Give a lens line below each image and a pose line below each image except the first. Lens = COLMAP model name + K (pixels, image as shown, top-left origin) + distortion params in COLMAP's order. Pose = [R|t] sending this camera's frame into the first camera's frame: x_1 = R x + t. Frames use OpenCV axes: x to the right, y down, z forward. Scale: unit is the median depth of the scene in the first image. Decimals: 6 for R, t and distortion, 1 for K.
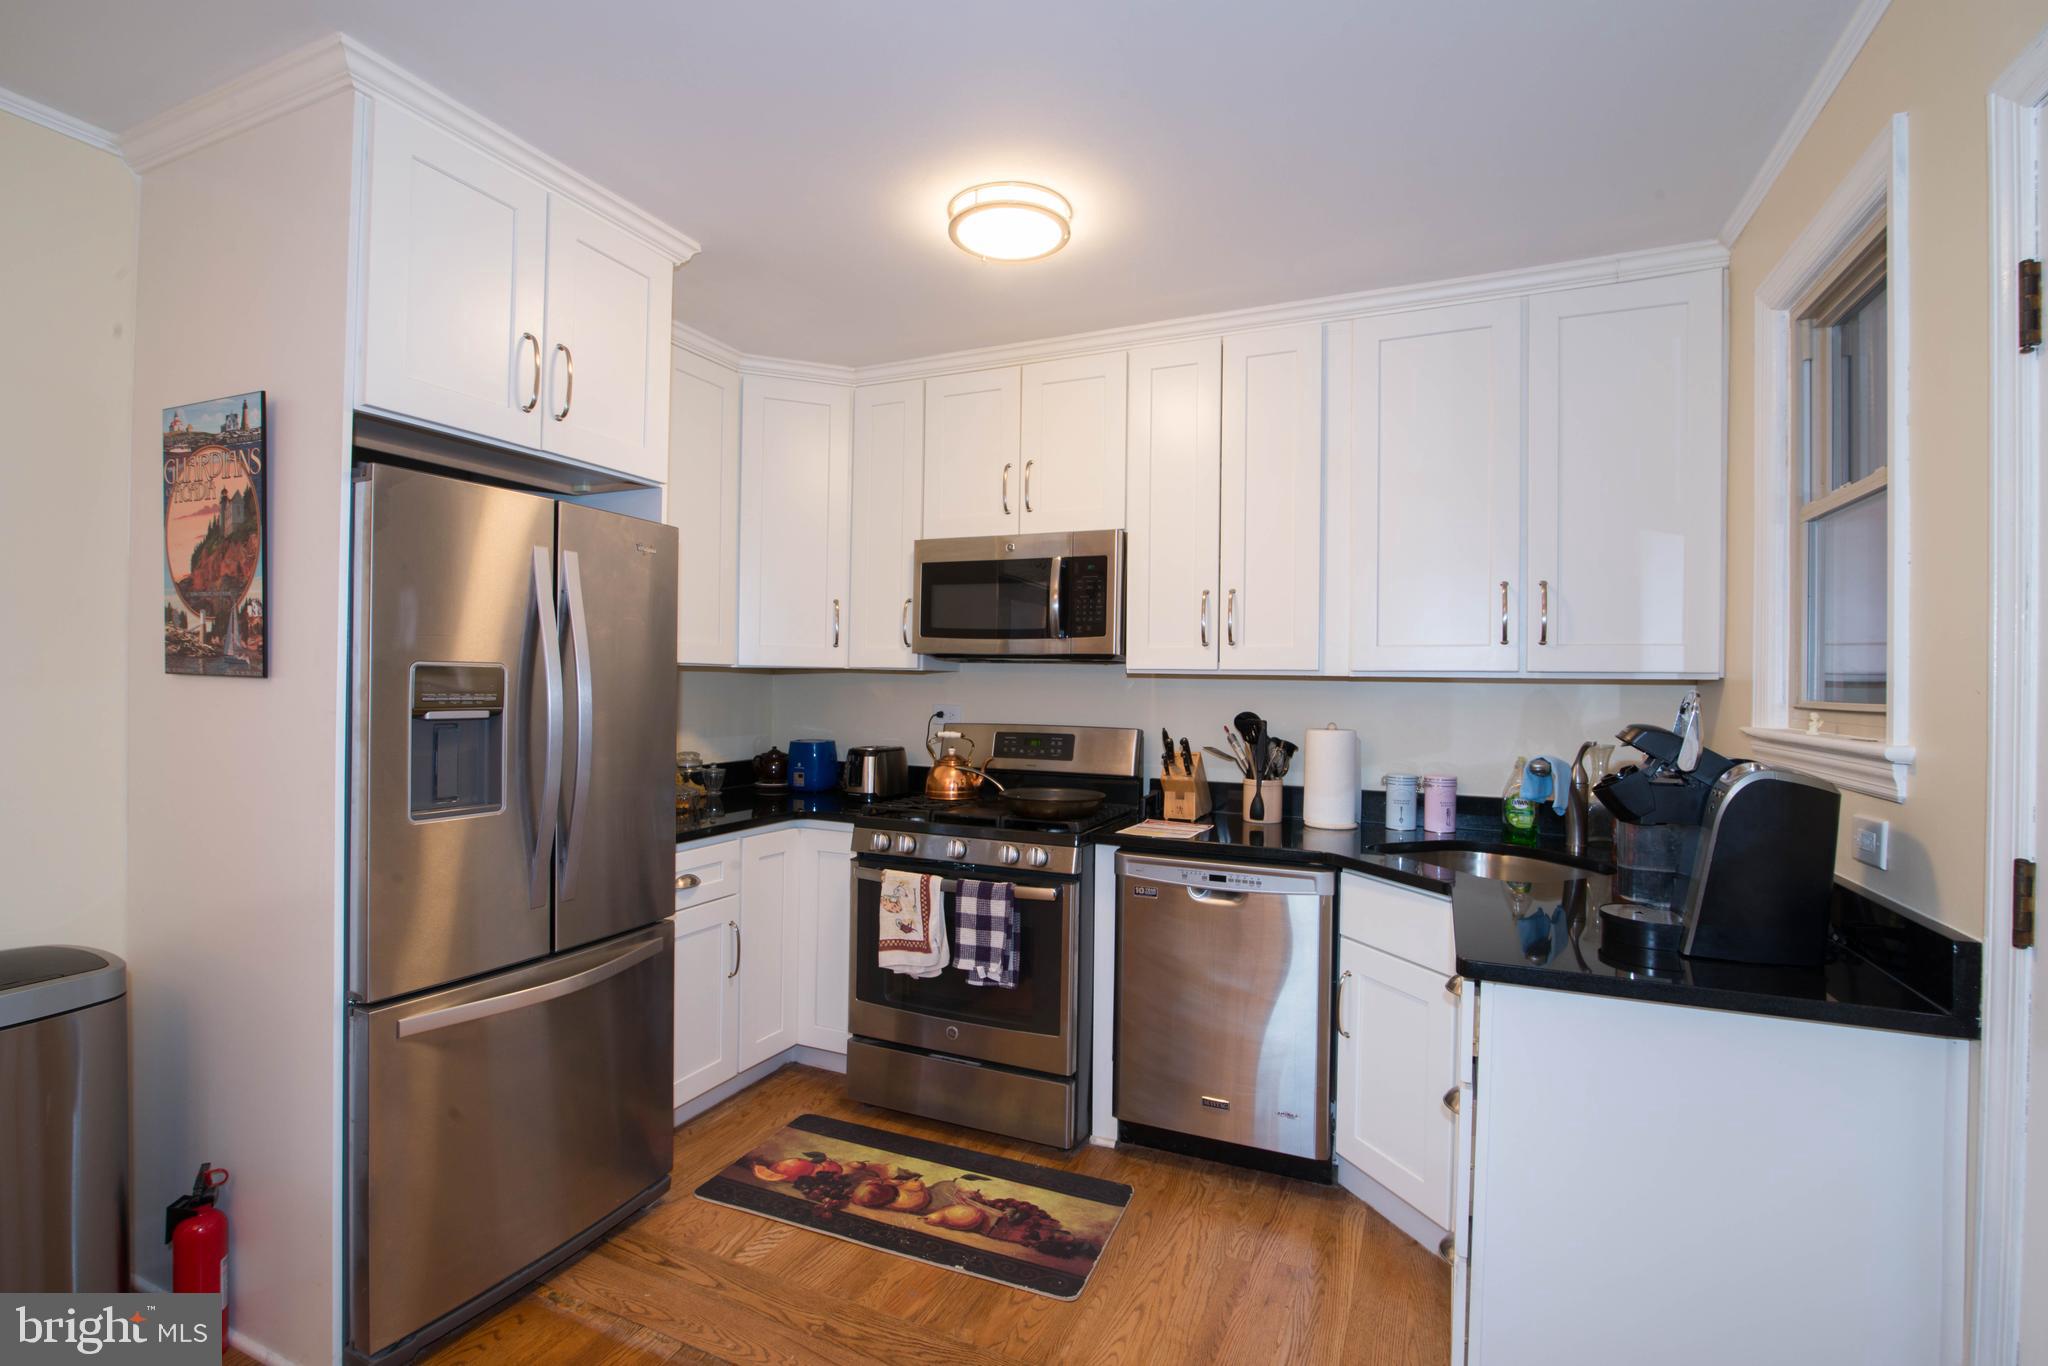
lens RADIAL K [[933.6, 0, 1030.0], [0, 933.6, 683.1], [0, 0, 1]] dist [-0.022501, 0.002396]
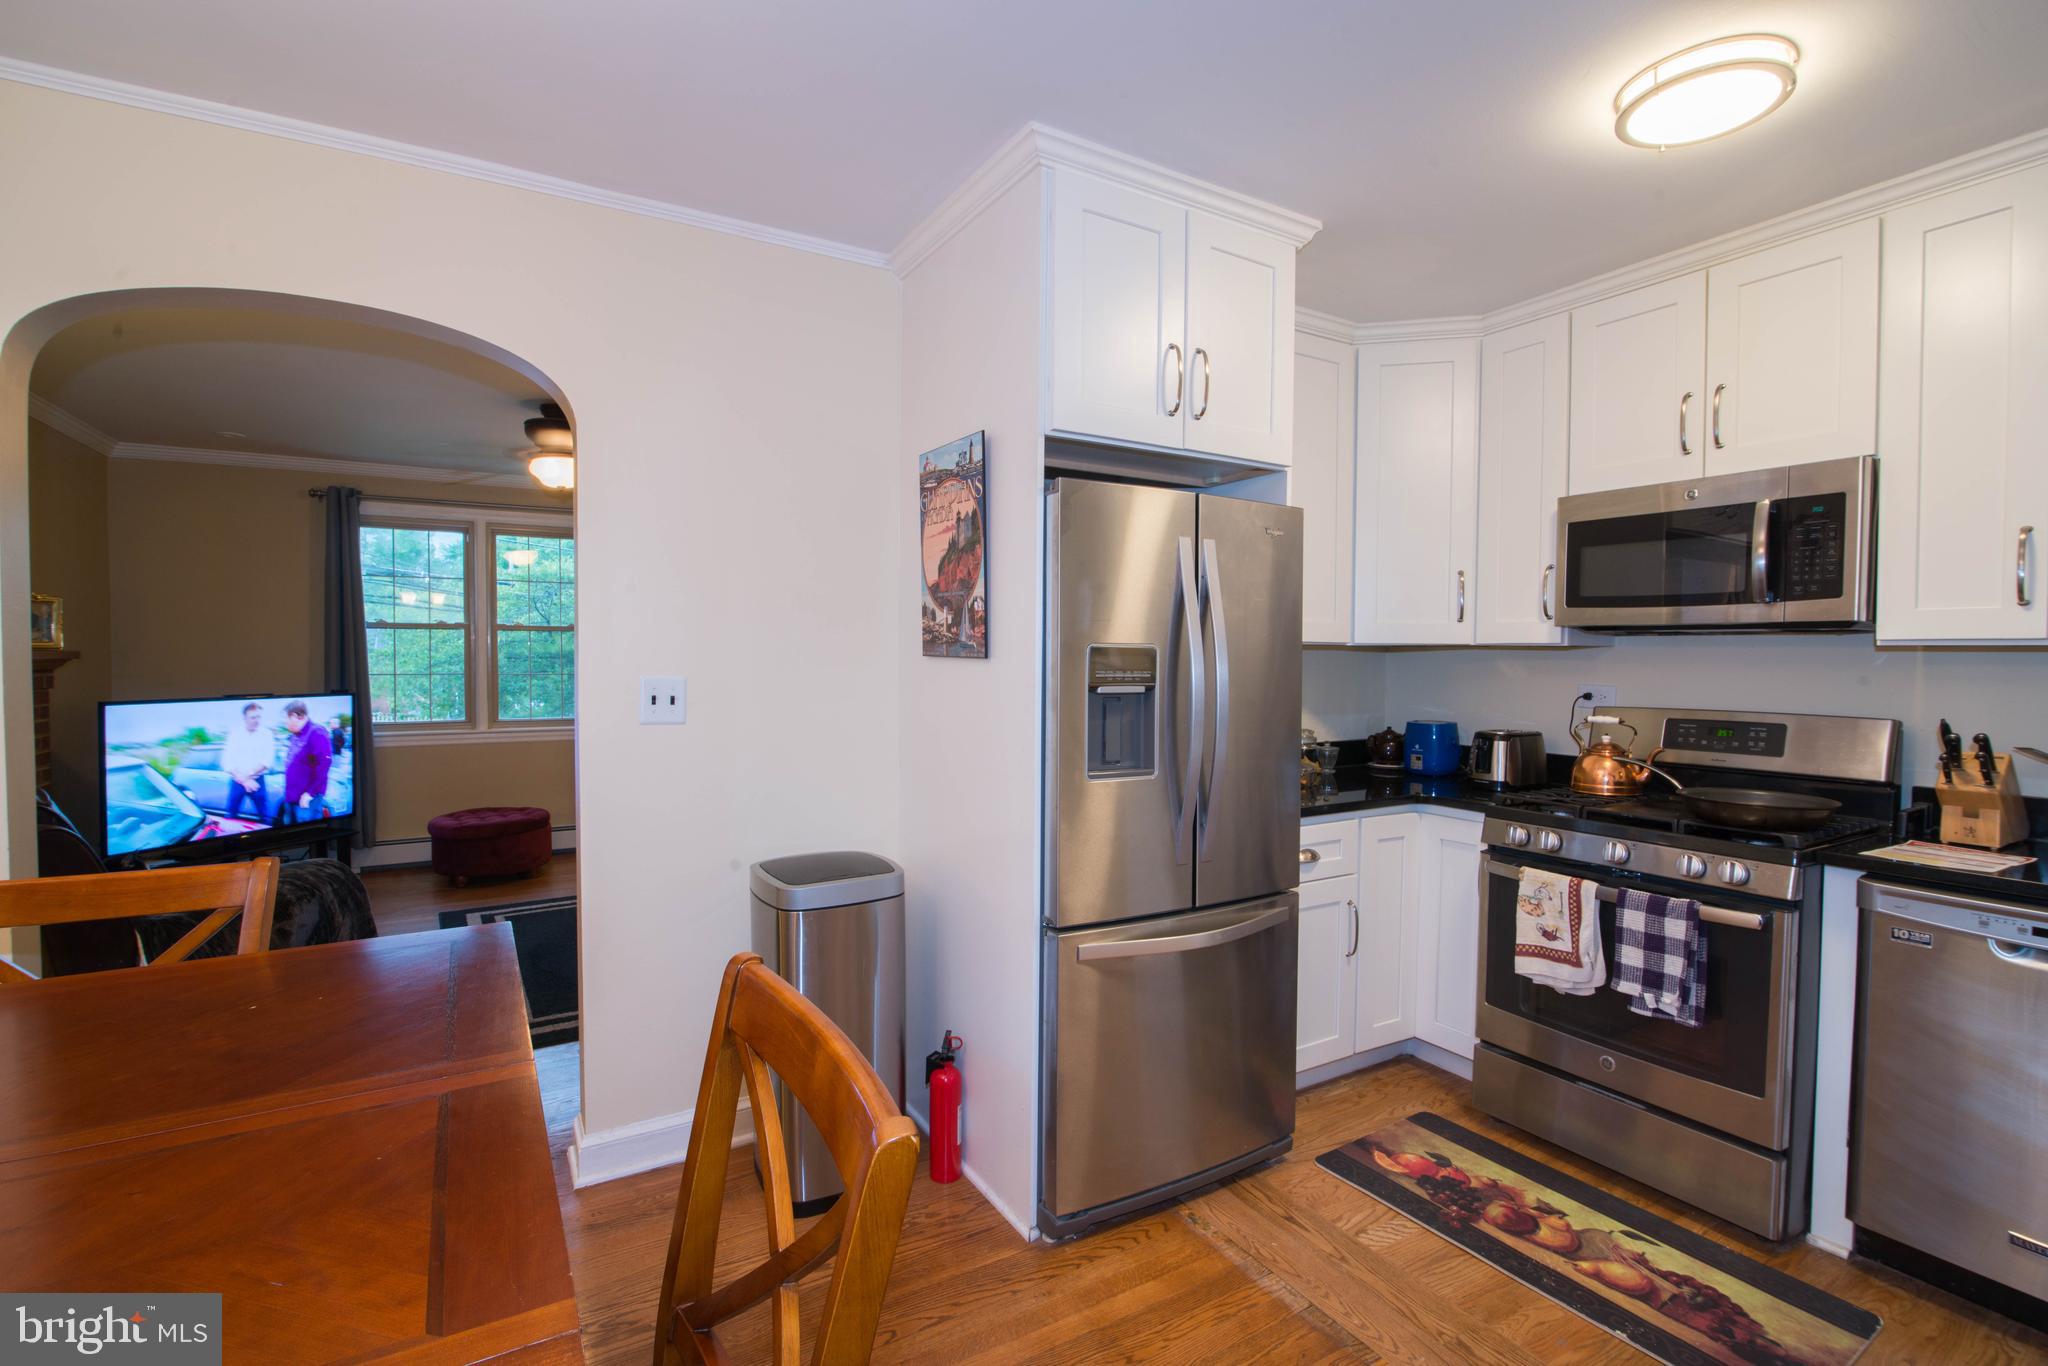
lens RADIAL K [[933.6, 0, 1024.9], [0, 933.6, 682.4], [0, 0, 1]] dist [-0.022501, 0.002396]
pose [[0.814399, 0.007851, -0.580252, -0.034978], [0.005060, 0.999774, 0.020629, 0.000667], [0.580283, -0.019736, 0.814176, -0.009296]]
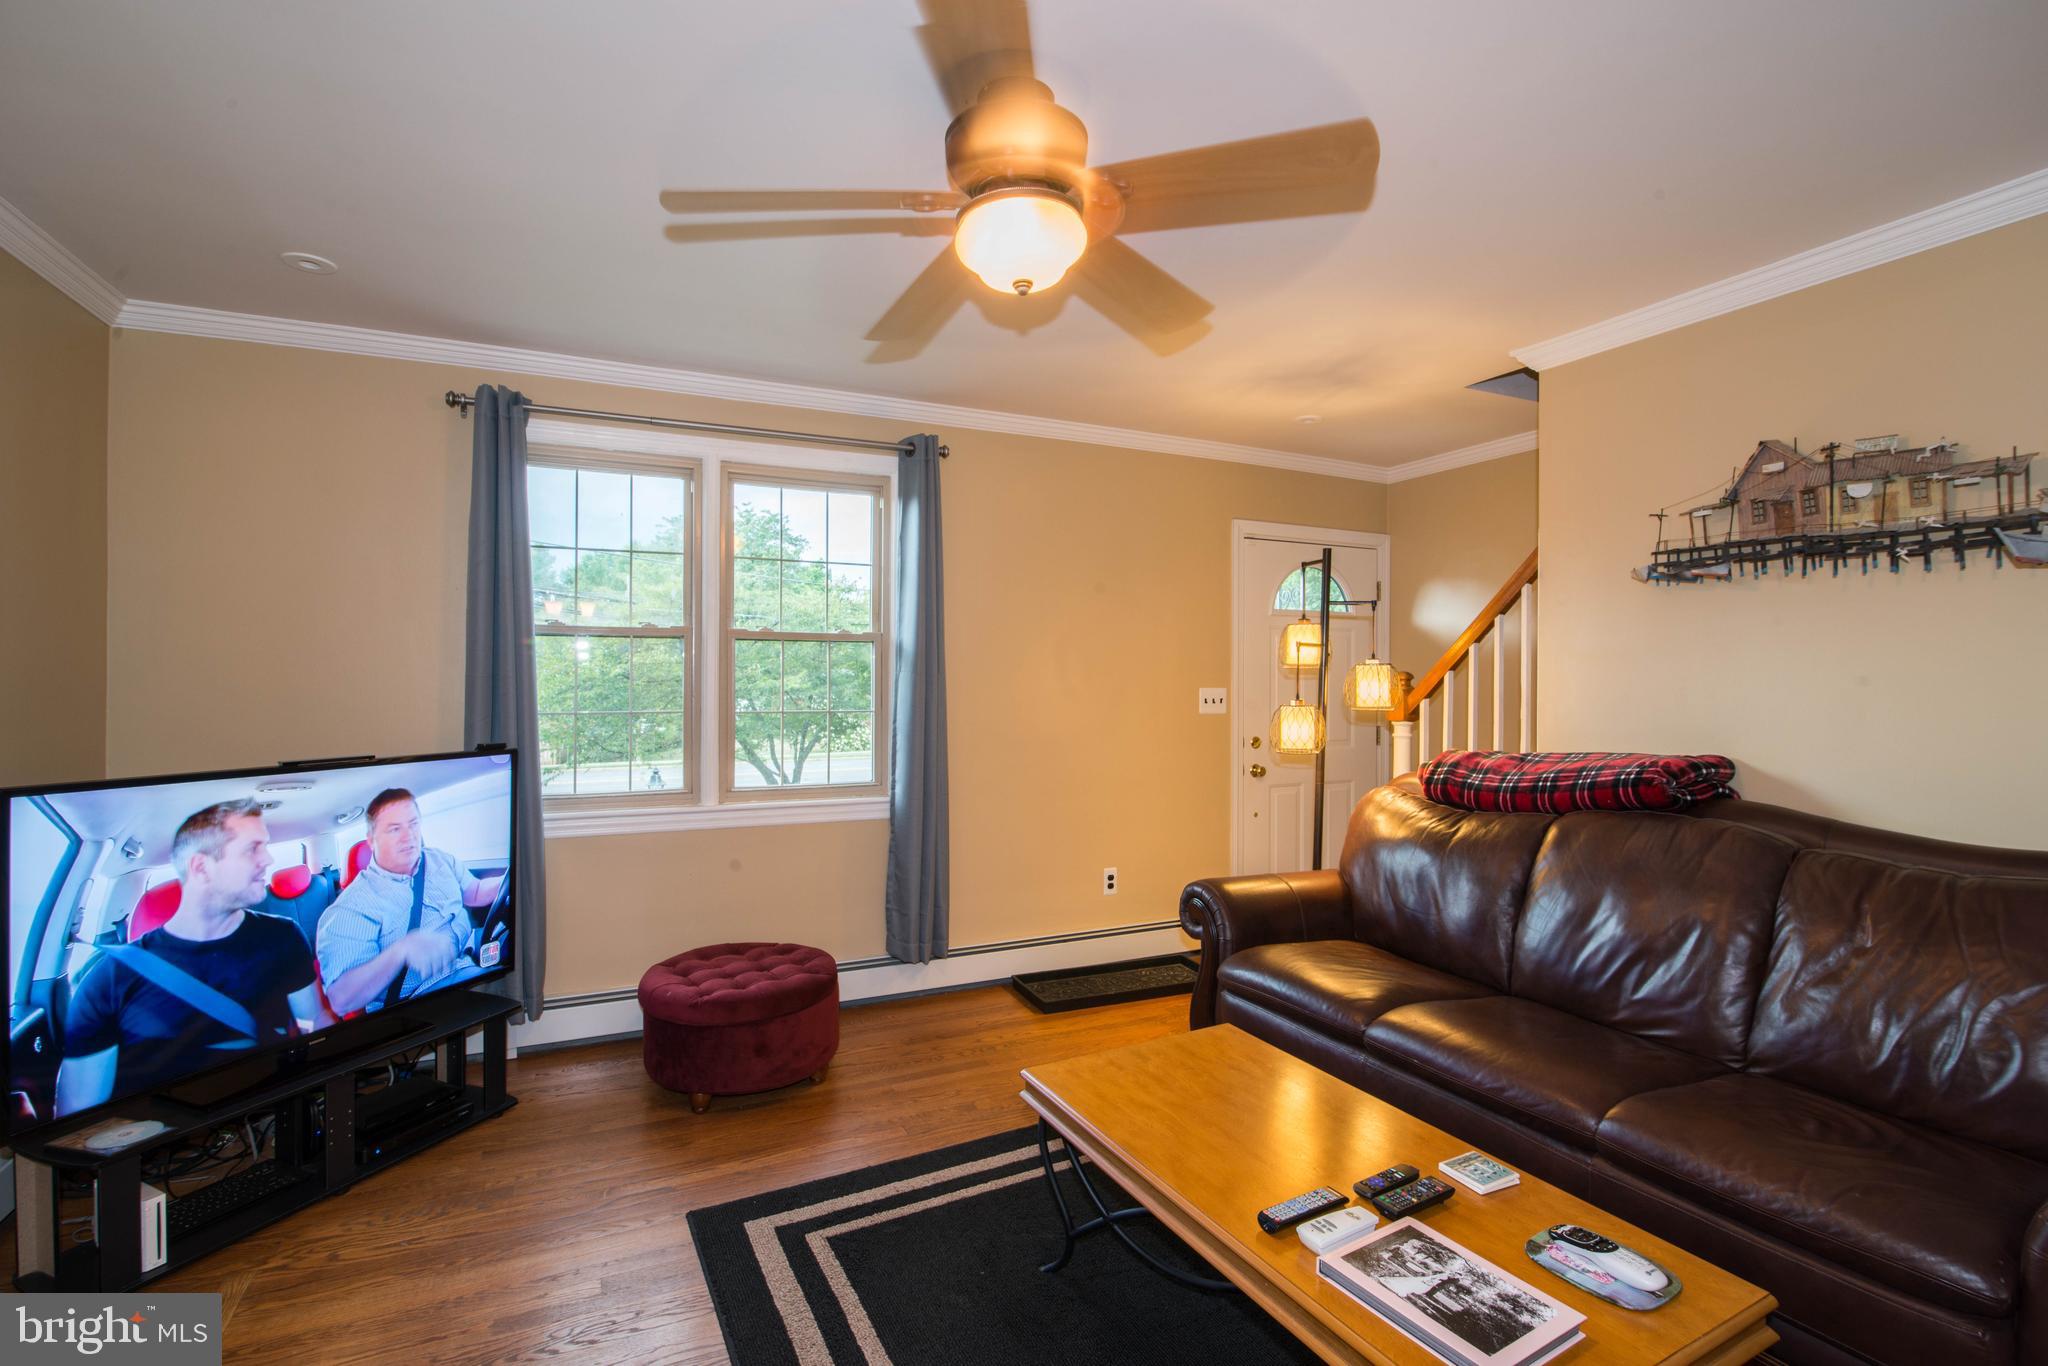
lens RADIAL K [[933.6, 0, 1025.4], [0, 933.6, 681.2], [0, 0, 1]] dist [-0.022501, 0.002396]
pose [[0.757581, -0.006856, -0.652705, -1.342139], [0.004112, 0.999975, -0.005731, -0.018066], [0.652729, 0.001658, 0.757590, 0.375693]]
